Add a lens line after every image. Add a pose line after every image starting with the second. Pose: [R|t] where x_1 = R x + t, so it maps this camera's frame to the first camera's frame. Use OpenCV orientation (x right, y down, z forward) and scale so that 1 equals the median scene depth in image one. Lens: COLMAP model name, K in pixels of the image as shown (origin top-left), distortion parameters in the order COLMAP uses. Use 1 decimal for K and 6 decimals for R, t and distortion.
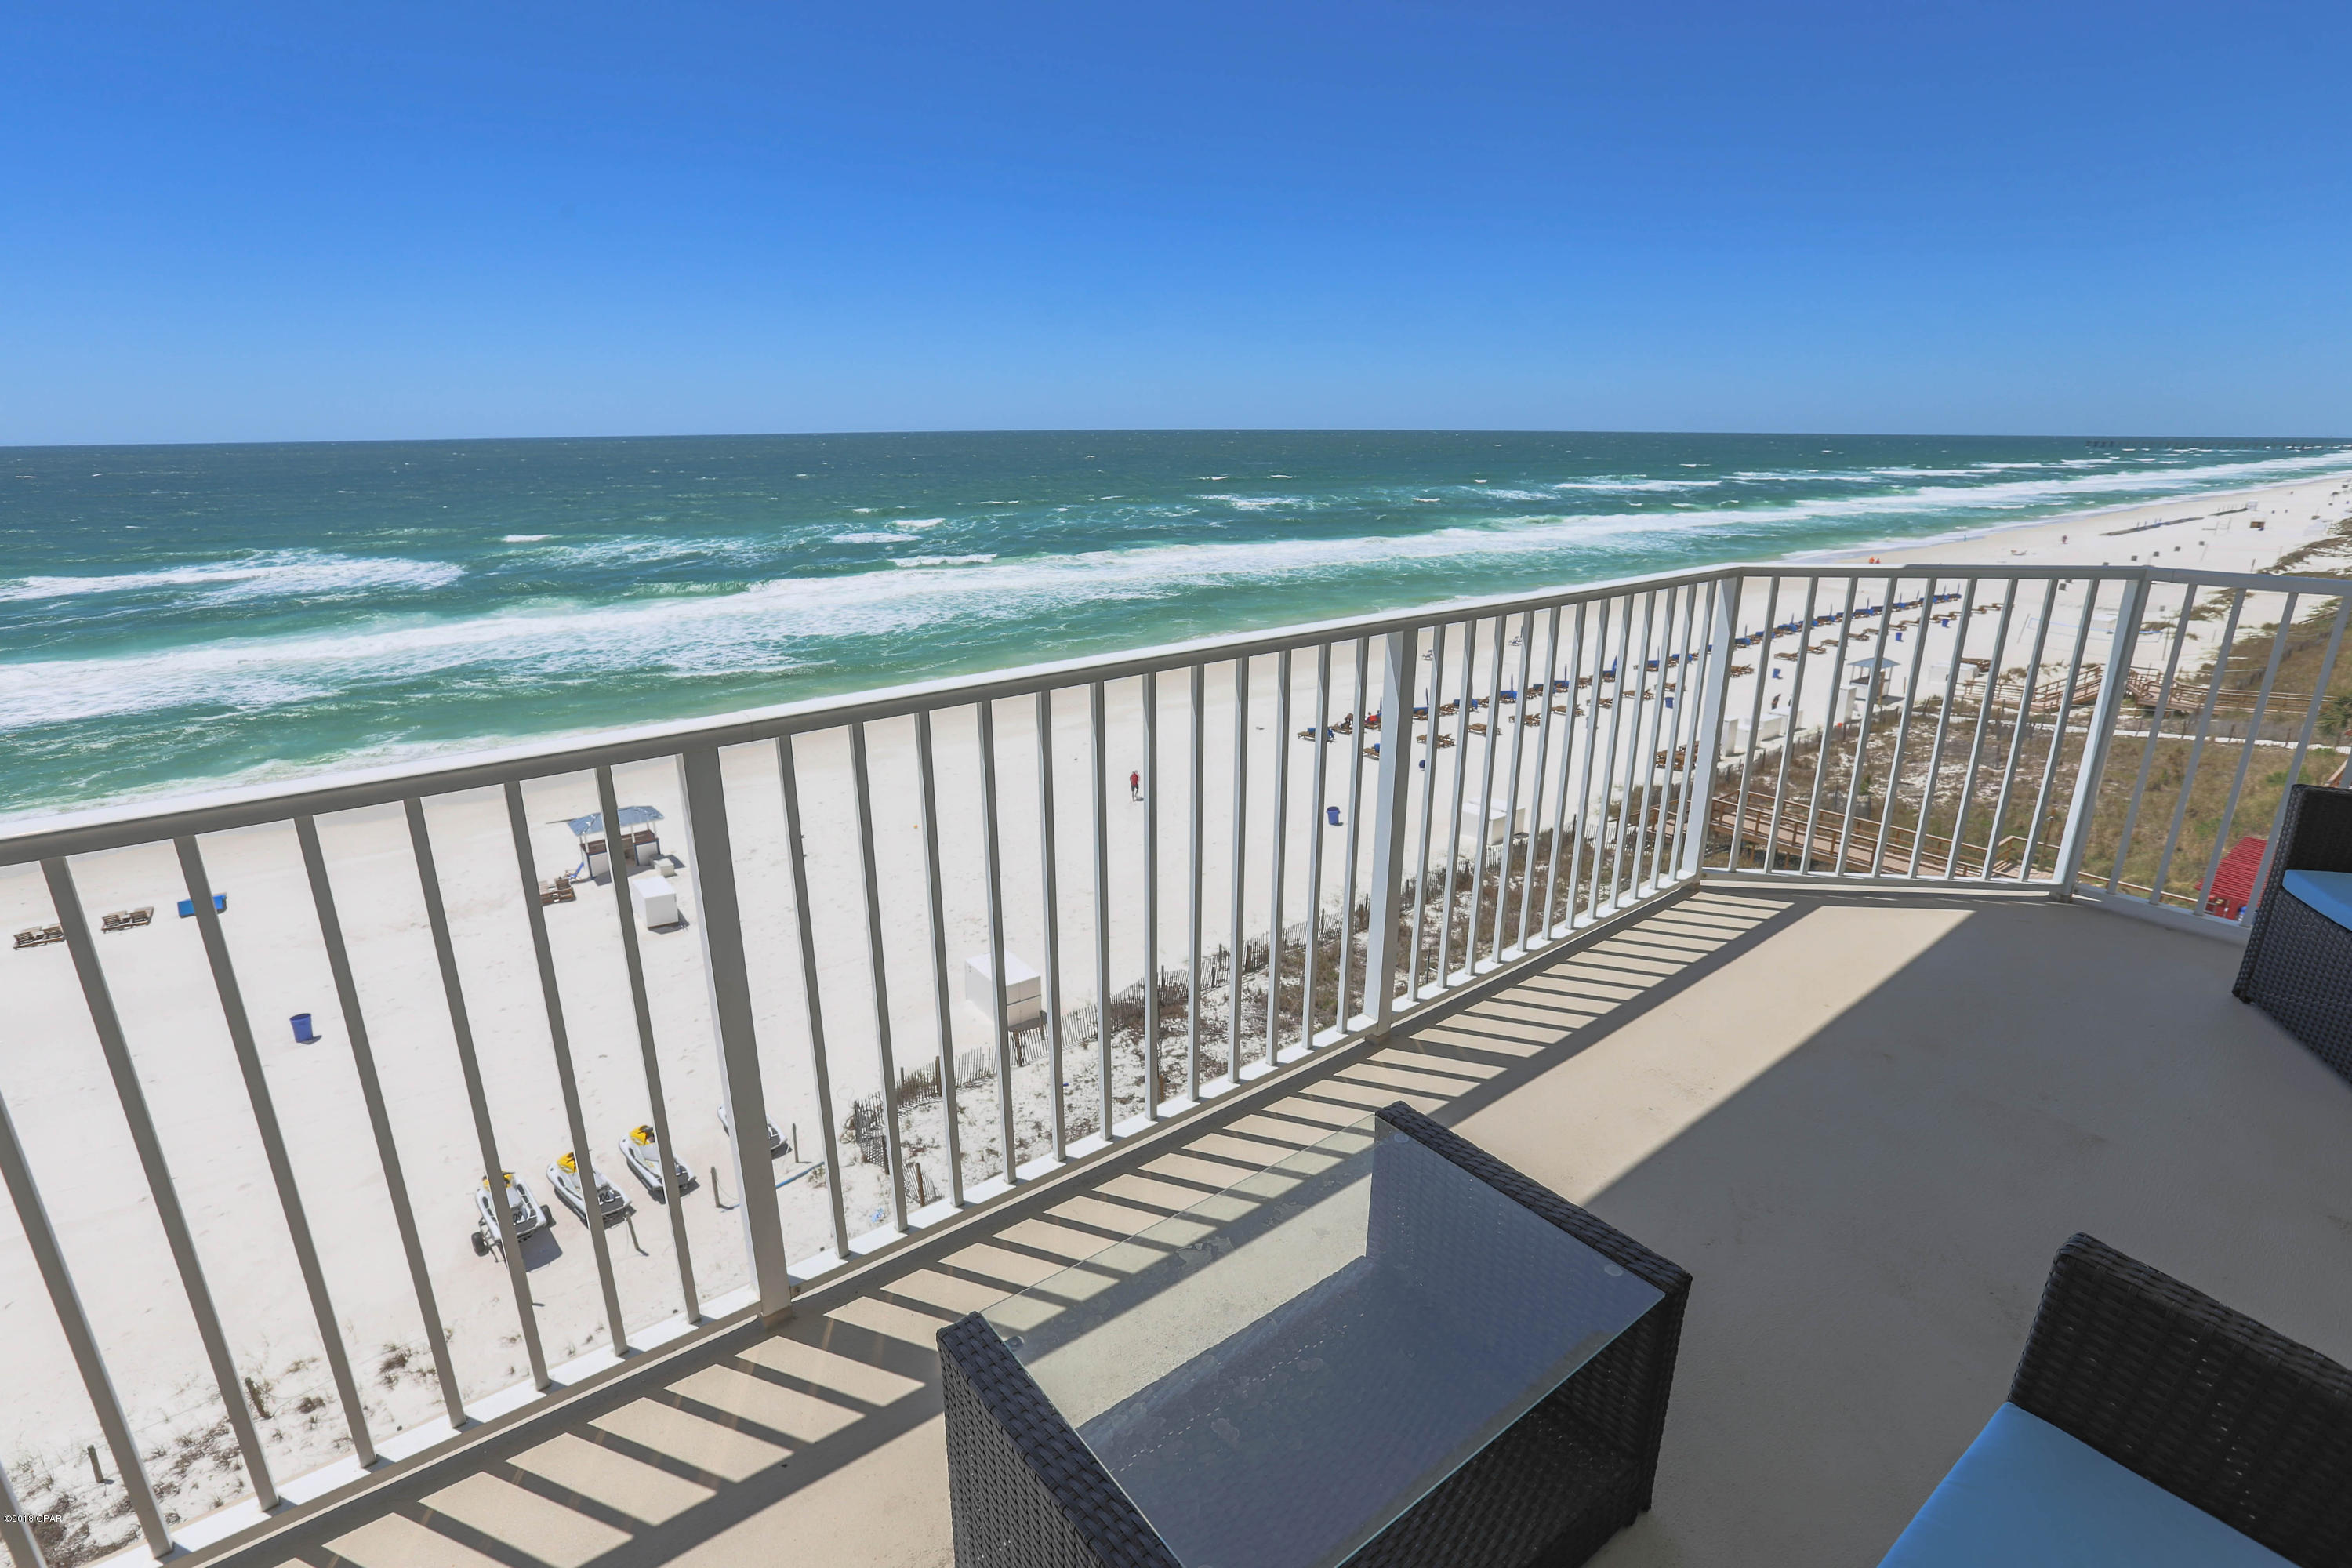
lens RADIAL K [[1079.0, 0, 1176.9], [0, 1079.0, 775.9], [0, 0, 1]] dist [-0.051644, 0.020452]
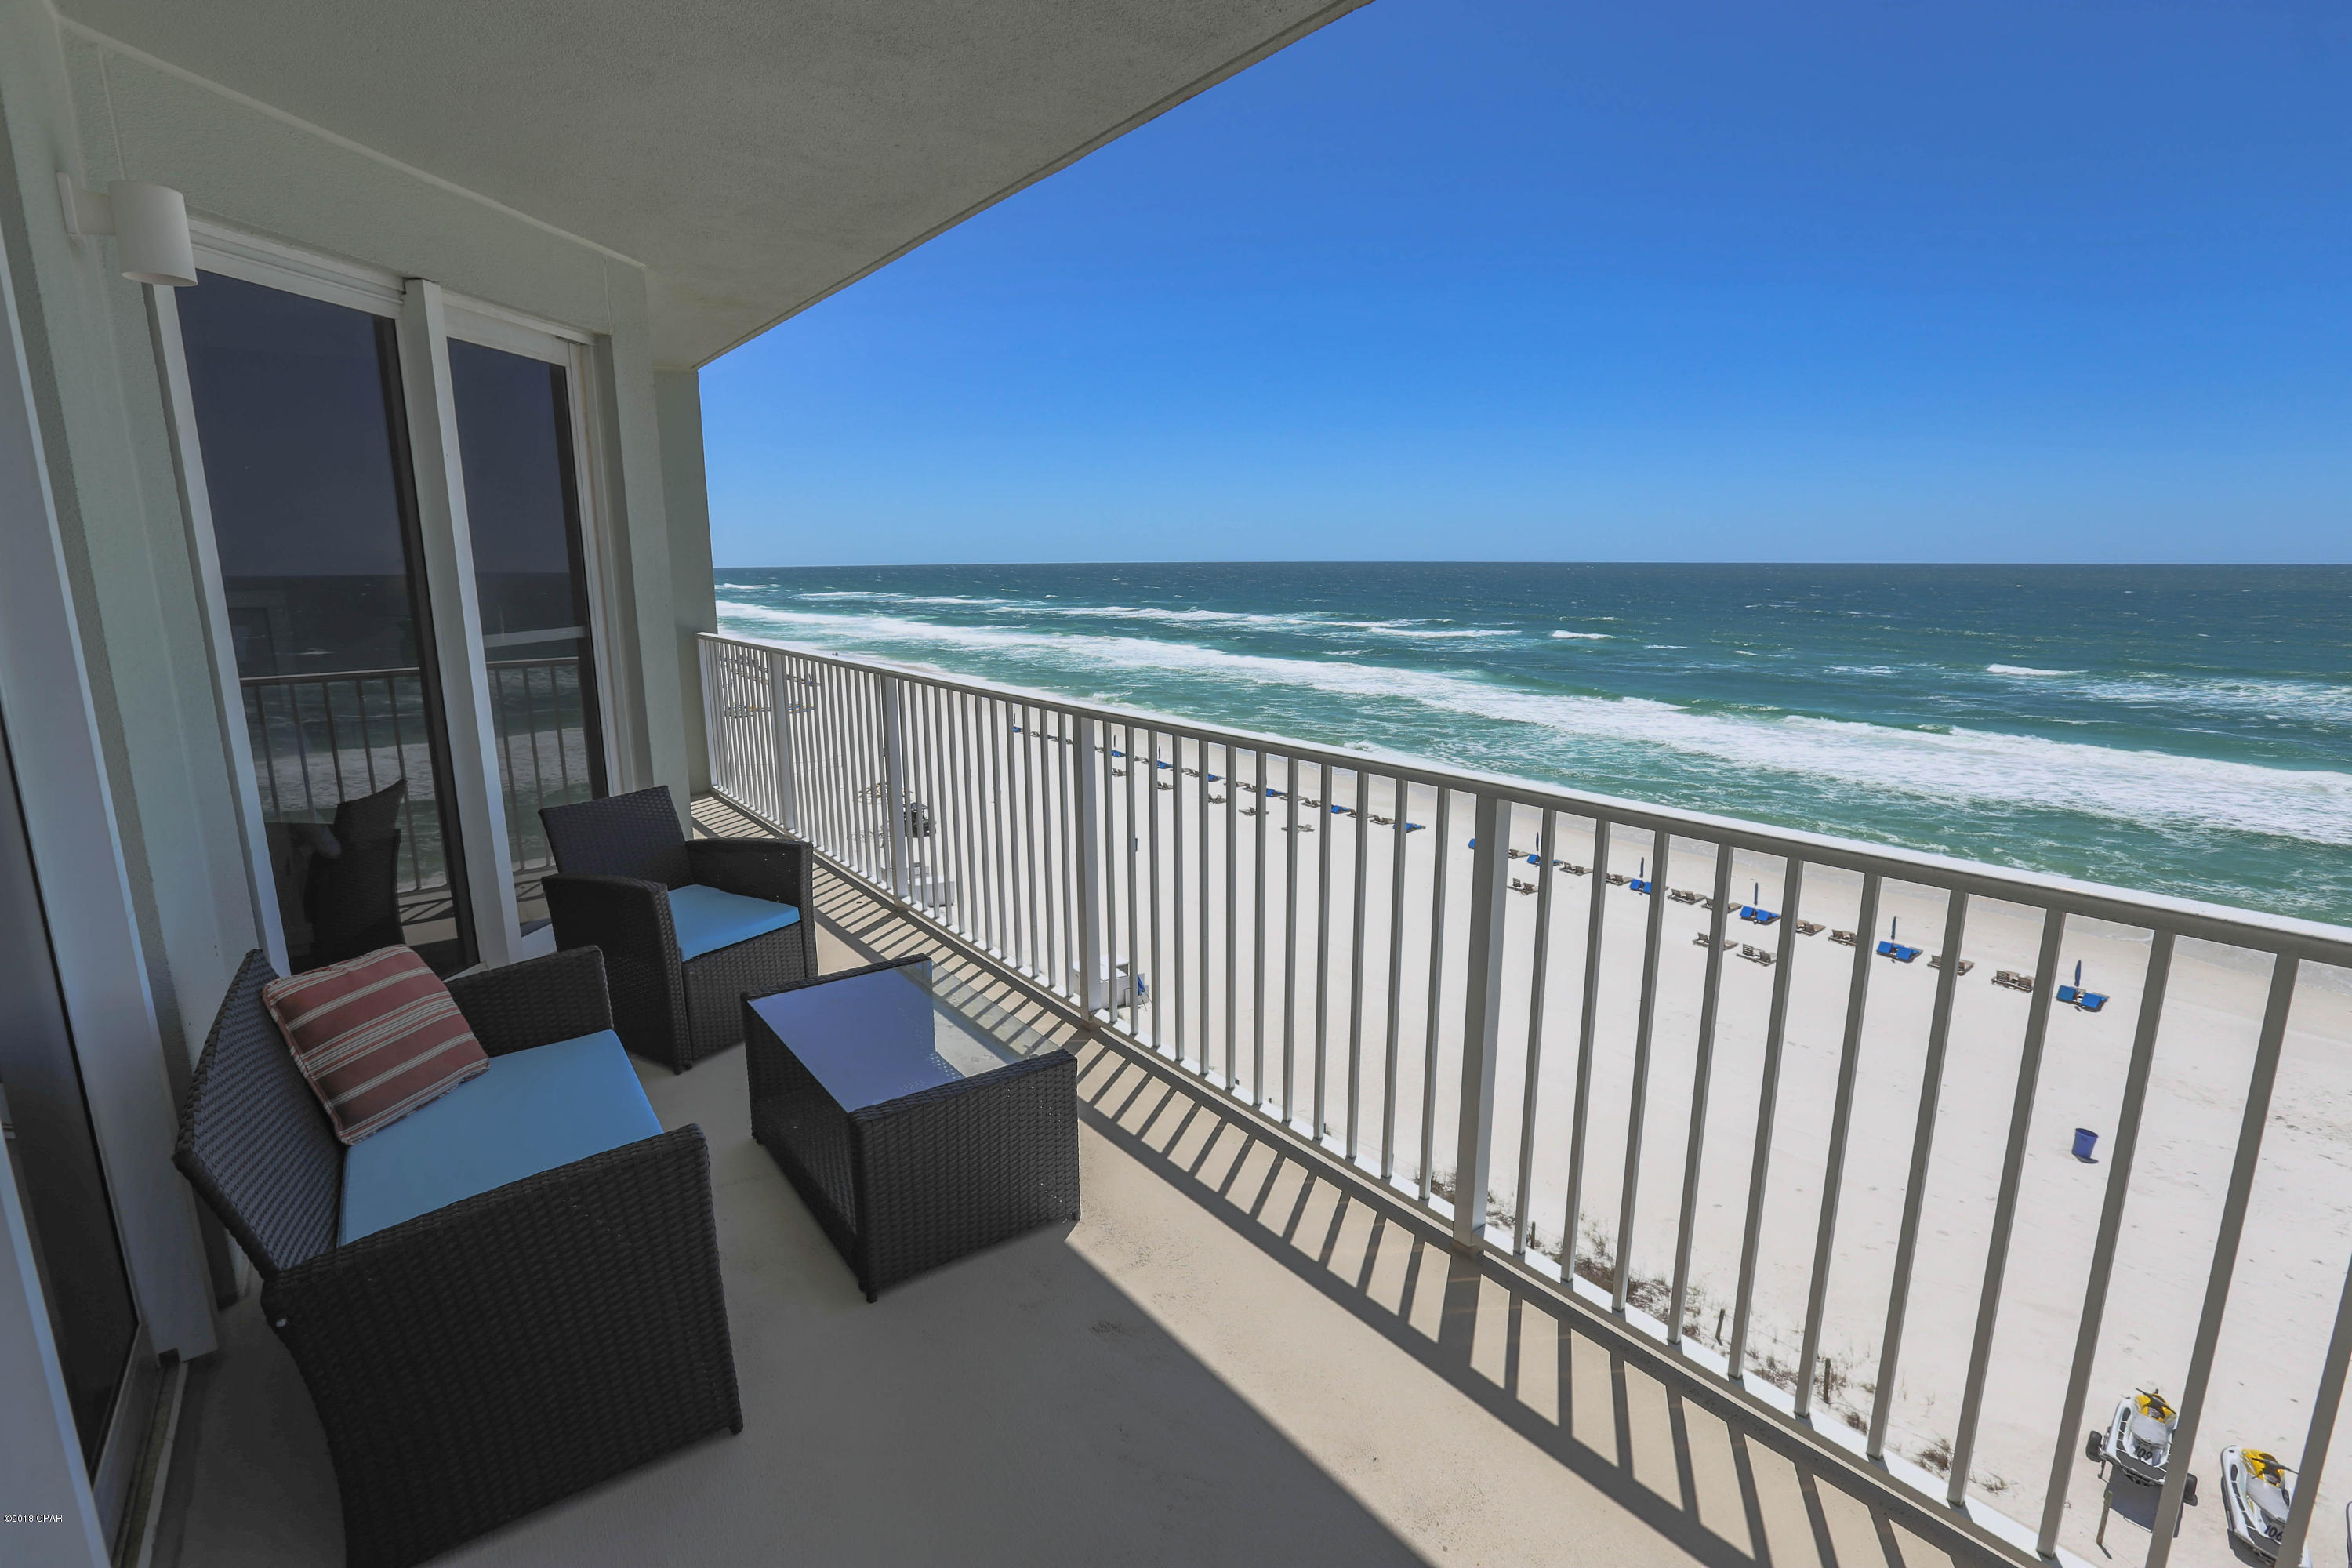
lens RADIAL K [[1079.0, 0, 1176.9], [0, 1079.0, 775.9], [0, 0, 1]] dist [-0.051644, 0.020452]
pose [[-0.011633, 0.191851, -0.981355, 0.374511], [-0.294061, 0.937367, 0.186737, -0.081497], [0.955716, 0.290751, 0.045512, 0.239855]]
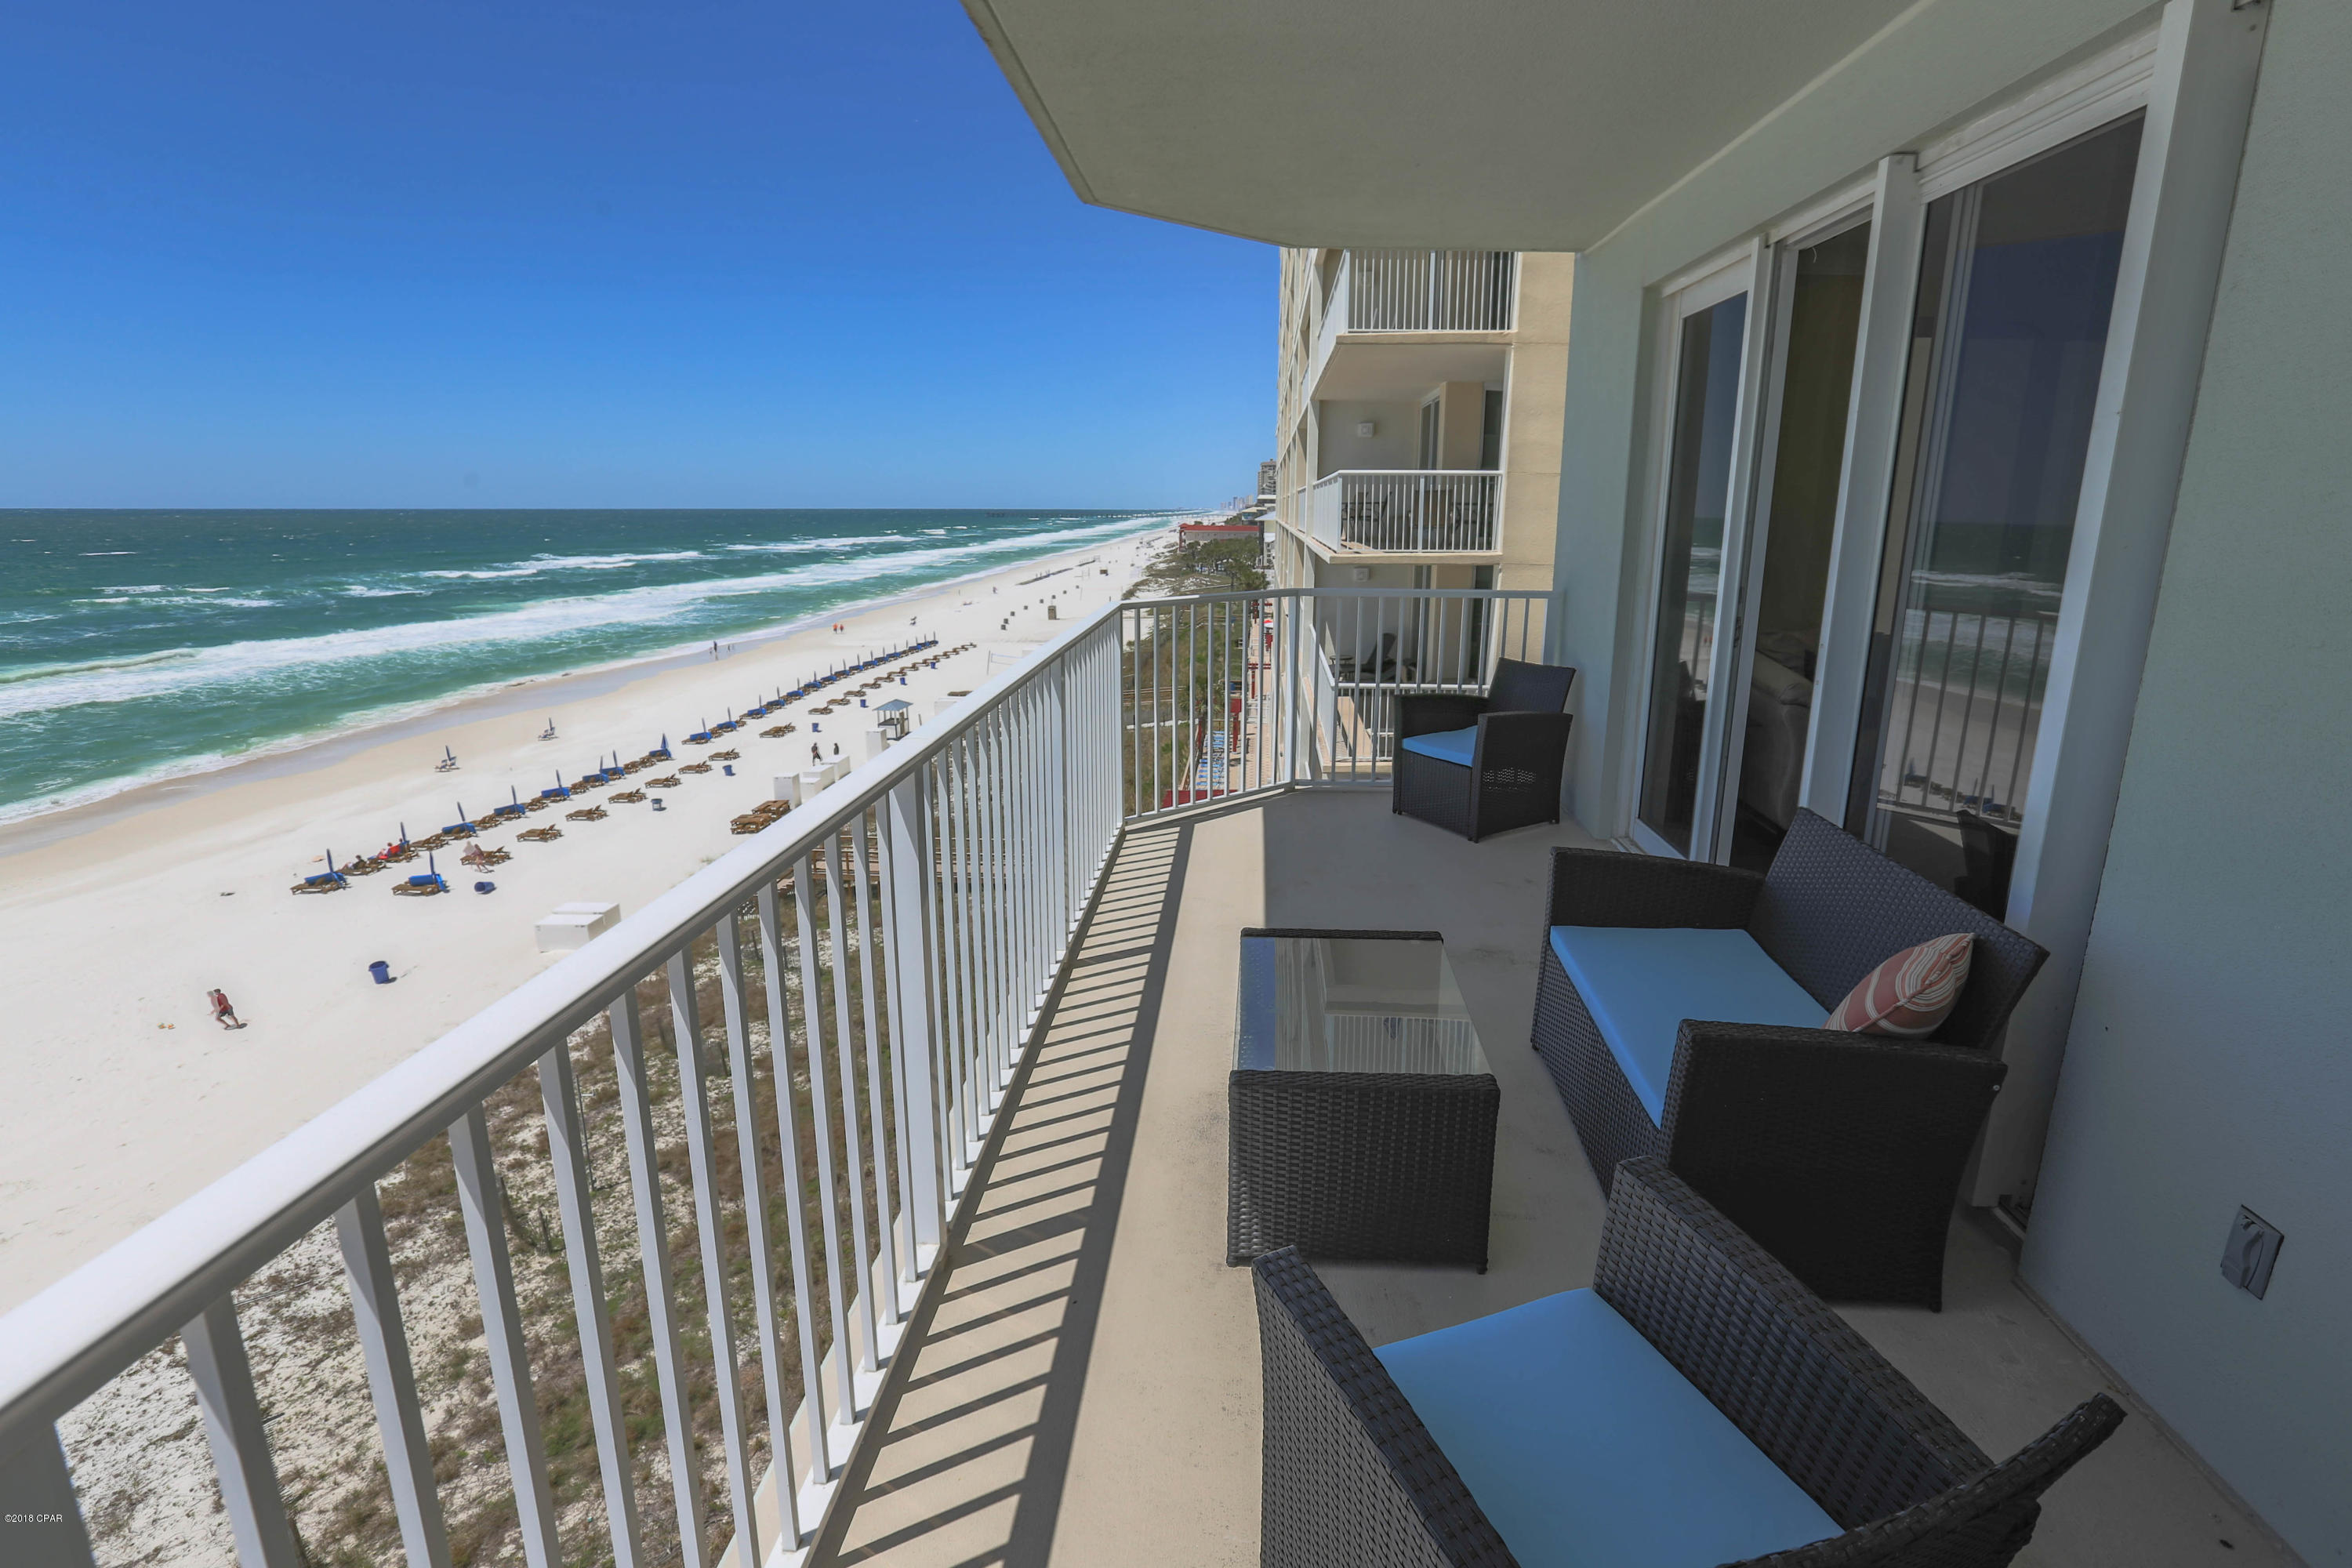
lens RADIAL K [[1068.5, 0, 1180.0], [0, 1068.5, 764.5], [0, 0, 1]] dist [-0.042745, 0.013413]
pose [[0.669391, -0.161991, 0.725034, -0.240149], [0.215944, 0.976226, 0.018741, 0.004346], [-0.710833, 0.144022, 0.688458, -0.013005]]
